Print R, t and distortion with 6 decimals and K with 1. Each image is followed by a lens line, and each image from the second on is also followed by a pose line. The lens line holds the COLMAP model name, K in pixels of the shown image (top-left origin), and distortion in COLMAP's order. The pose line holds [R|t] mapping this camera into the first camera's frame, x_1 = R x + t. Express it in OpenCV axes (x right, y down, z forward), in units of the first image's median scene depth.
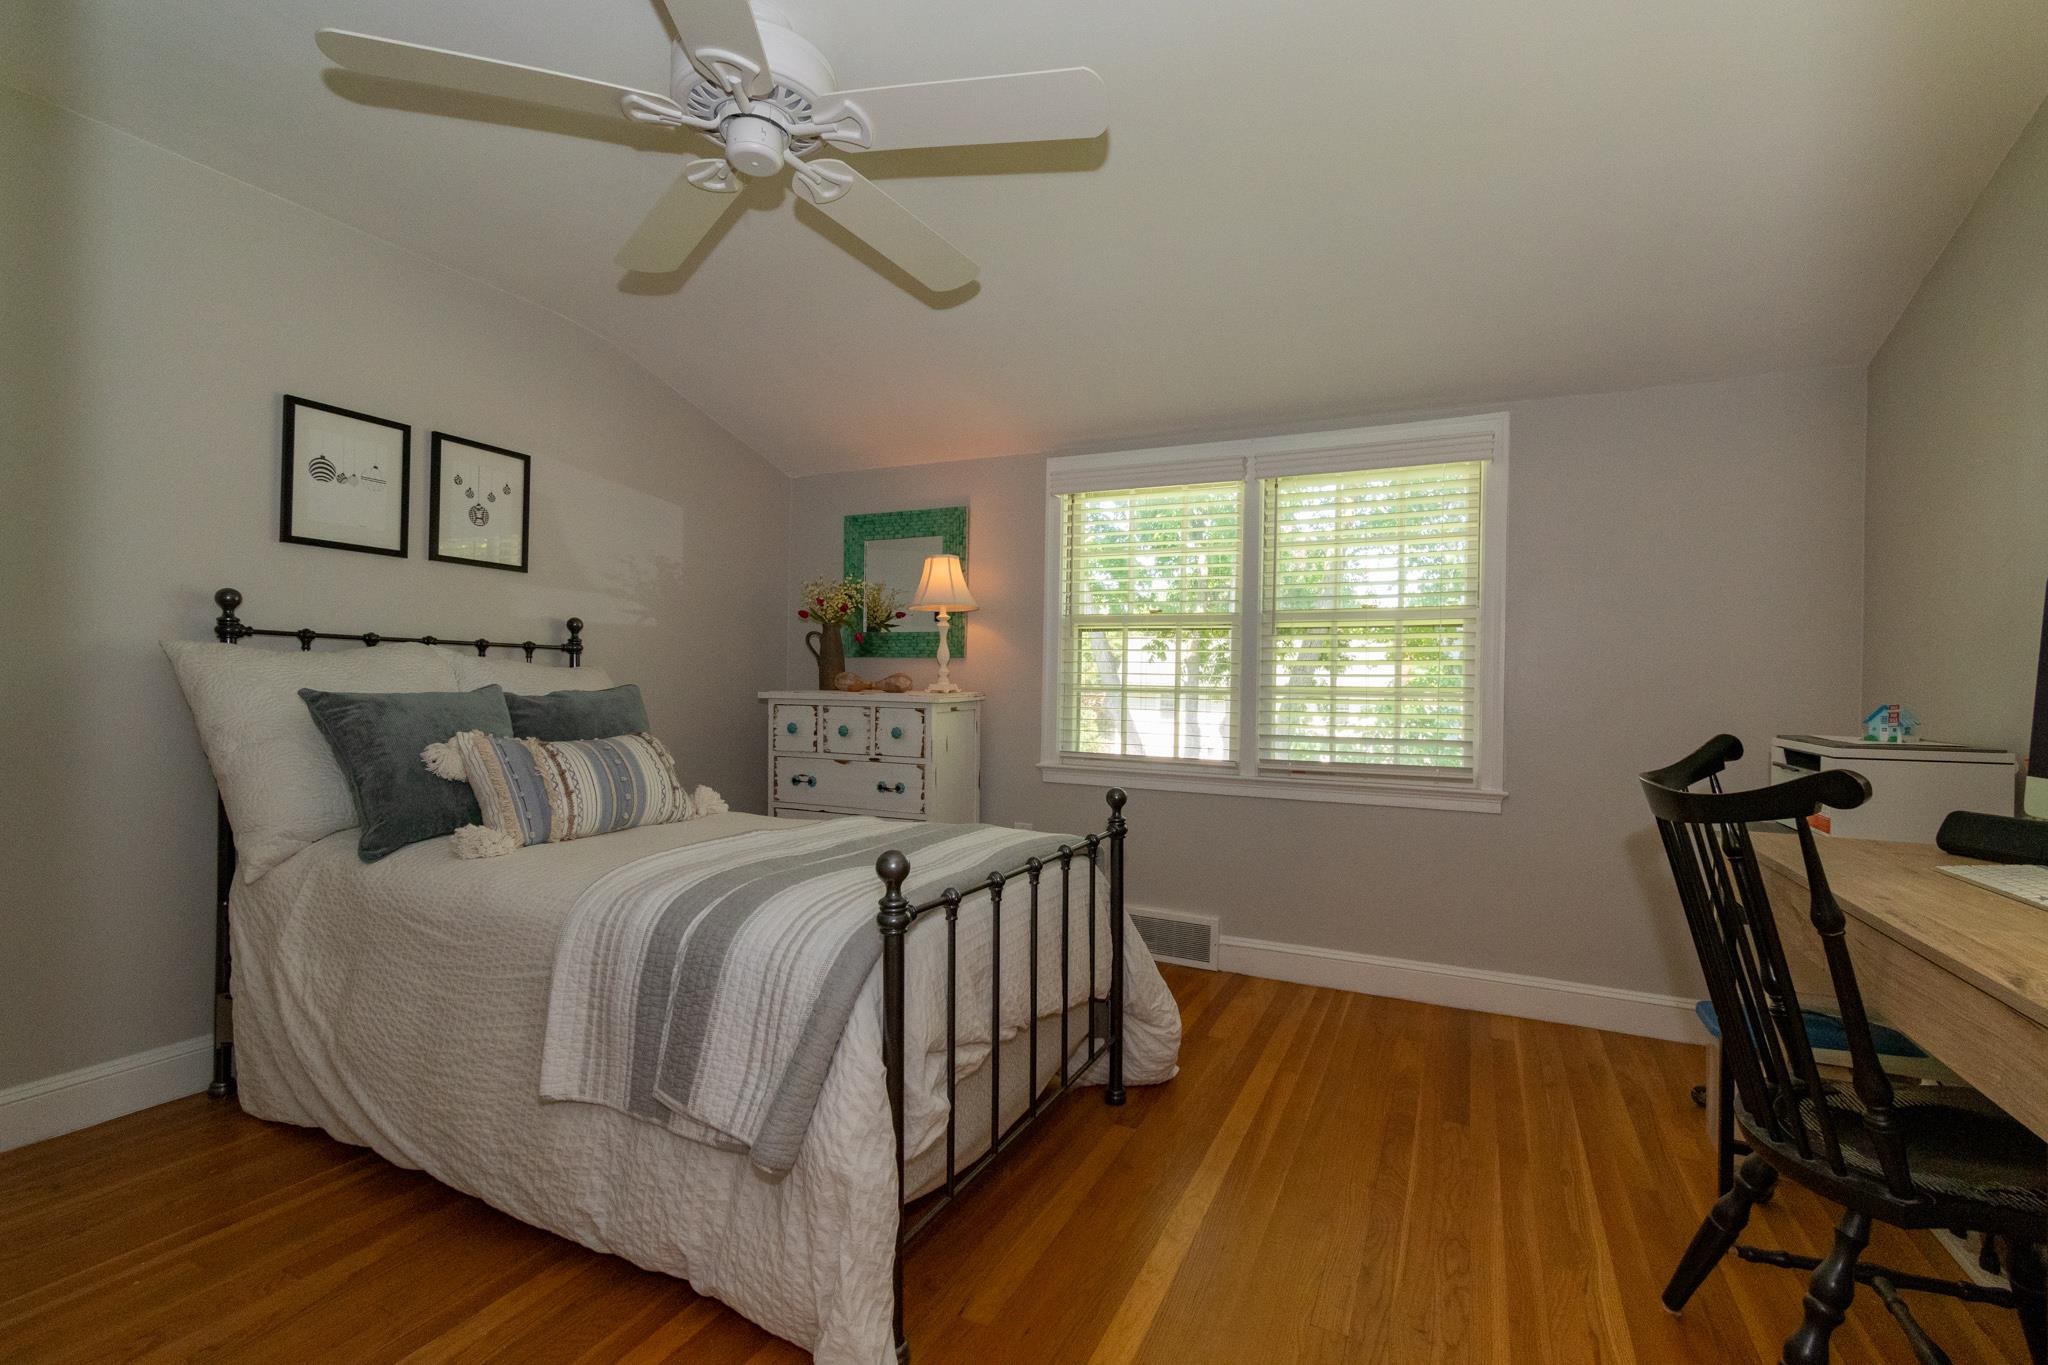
lens RADIAL K [[913.1, 0, 1031.6], [0, 913.1, 687.2], [0, 0, 1]] dist [0.003074, 0.000393]
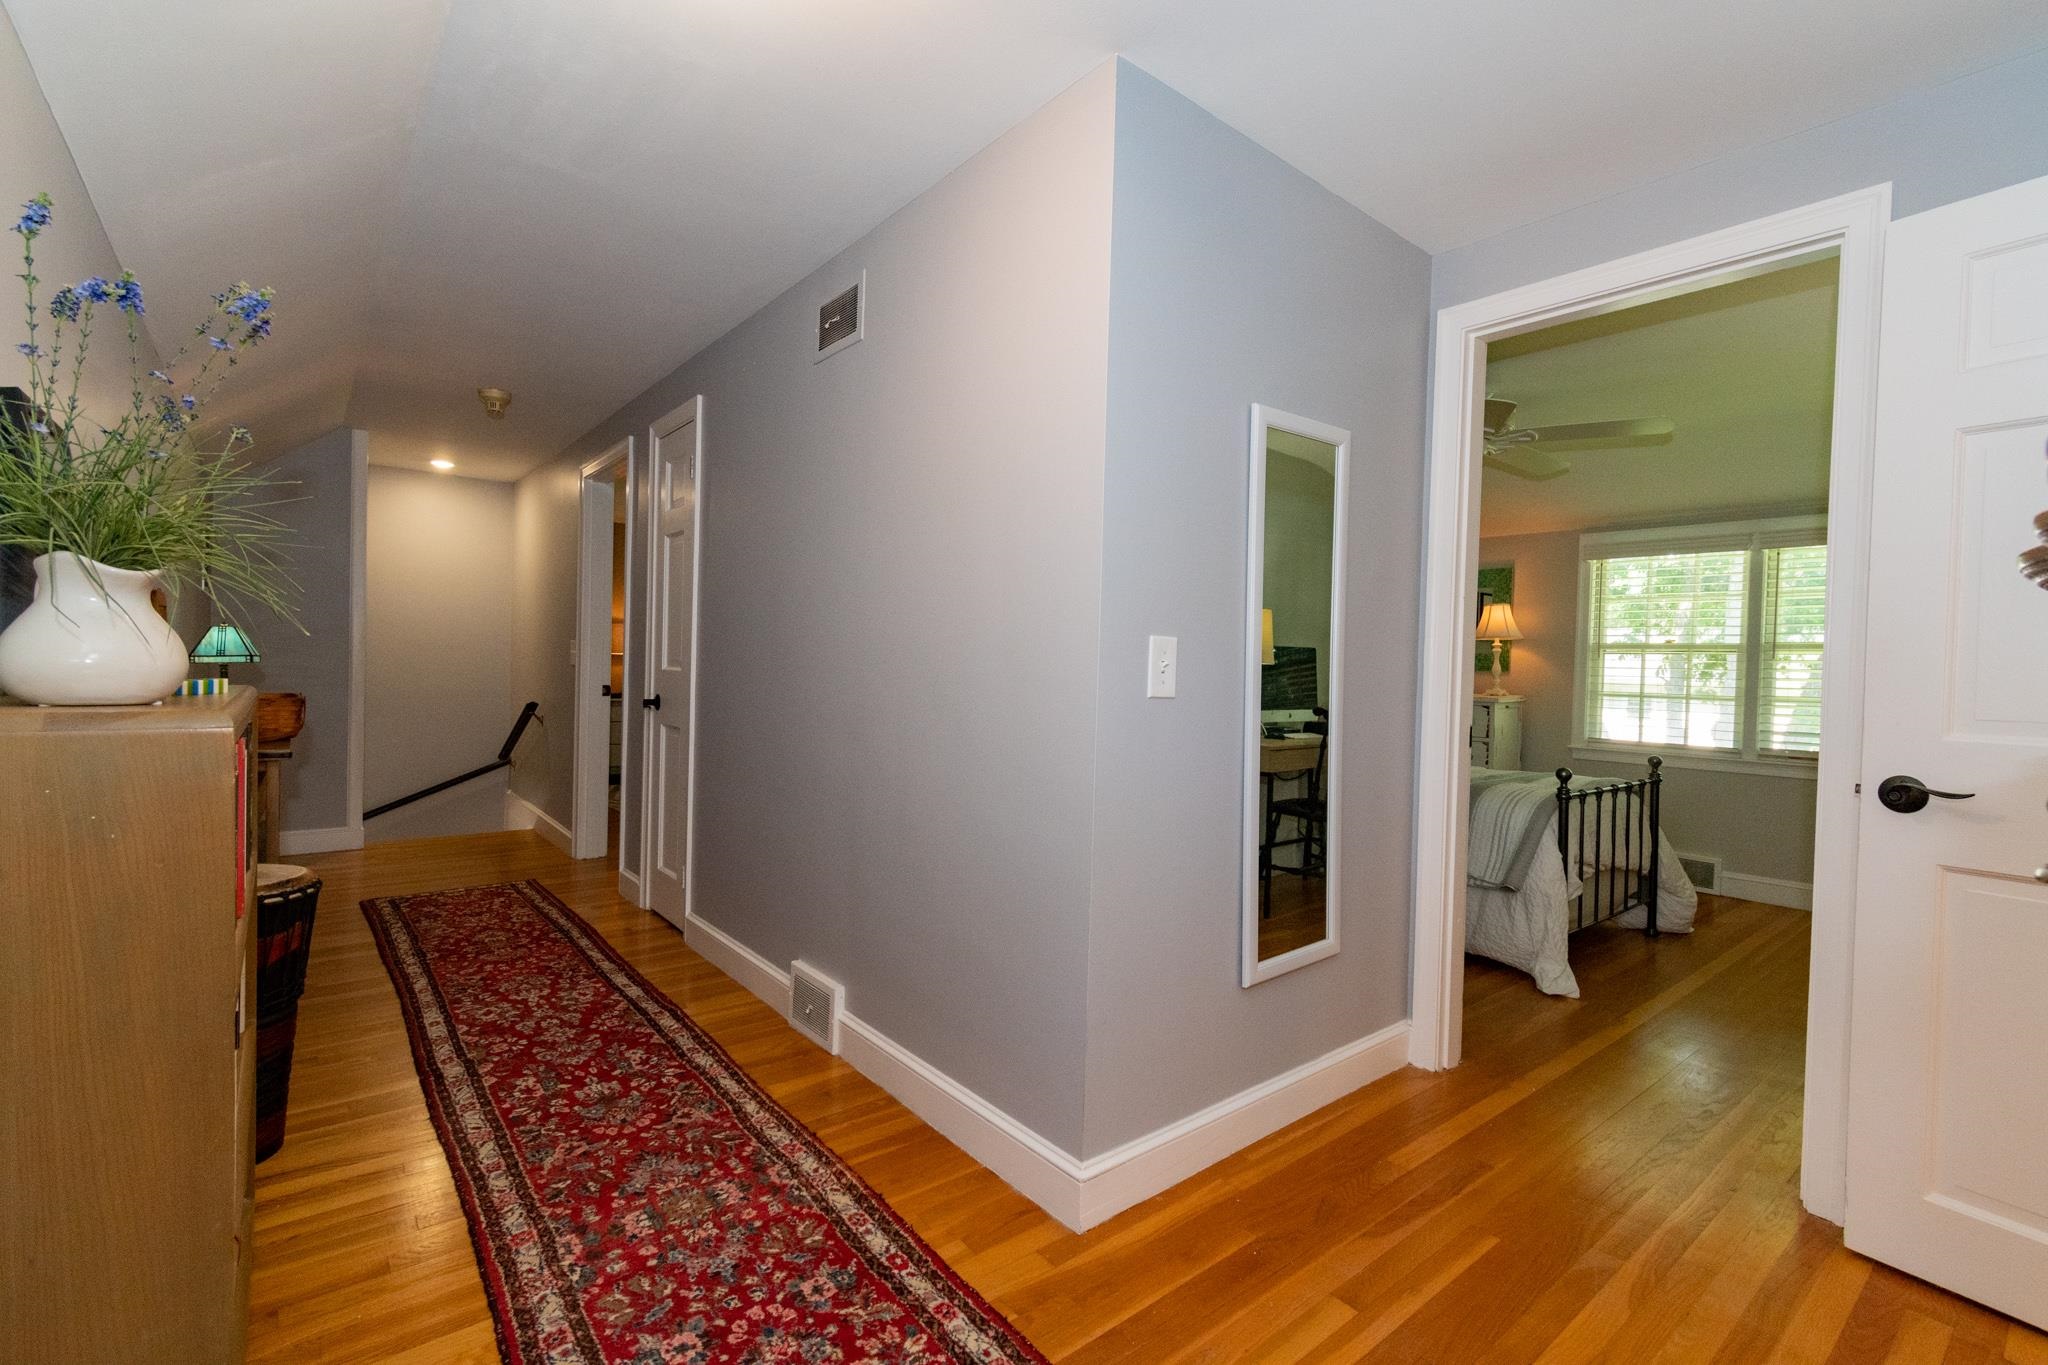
lens RADIAL K [[913.1, 0, 1031.6], [0, 913.1, 687.2], [0, 0, 1]] dist [0.003074, 0.000393]
pose [[0.908787, 0.016039, -0.416952, -0.181721], [-0.012289, 0.999856, 0.011676, -0.016858], [0.417079, -0.005487, 0.908854, -0.741735]]
